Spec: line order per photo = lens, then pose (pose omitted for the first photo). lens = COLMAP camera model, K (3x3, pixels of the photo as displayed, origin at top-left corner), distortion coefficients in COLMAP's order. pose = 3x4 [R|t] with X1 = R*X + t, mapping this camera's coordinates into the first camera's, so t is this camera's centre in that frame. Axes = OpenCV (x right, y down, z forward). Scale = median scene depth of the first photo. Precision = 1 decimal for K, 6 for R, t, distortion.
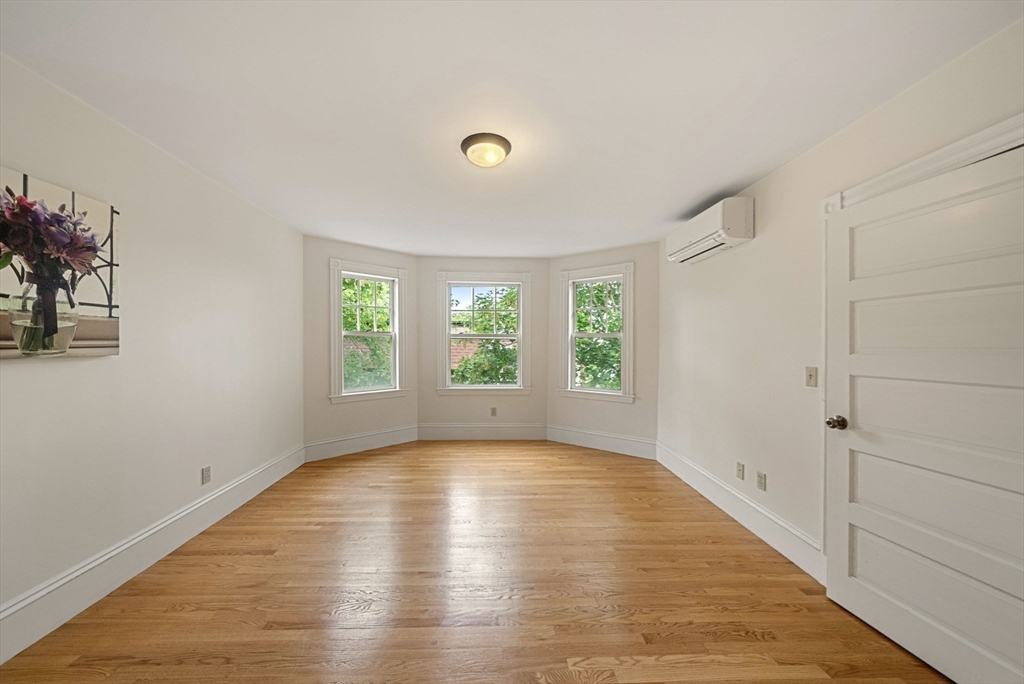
lens RADIAL K [[352.1, 0, 511.0], [0, 352.1, 350.0], [0, 0, 1]] dist [0.000091, 0.000022]
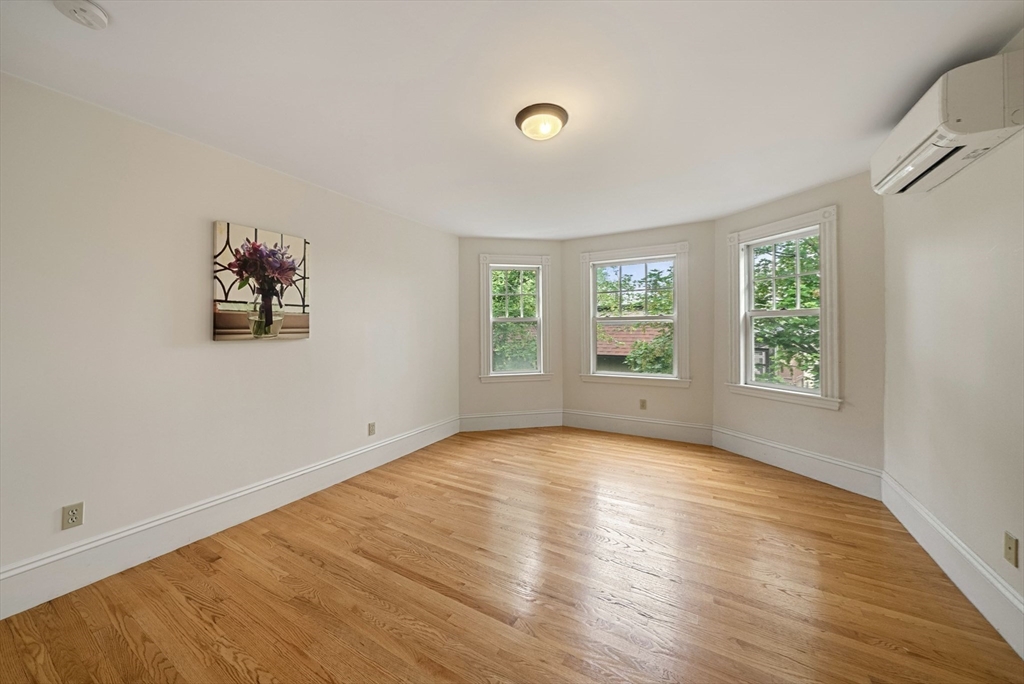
lens RADIAL K [[362.7, 0, 513.9], [0, 362.7, 330.8], [0, 0, 1]] dist [-0.000091, -0.000153]
pose [[0.849317, -0.011623, -0.527755, 0.295228], [0.004307, 0.999877, -0.015089, 0.006804], [0.527866, 0.010542, 0.849263, 0.106430]]
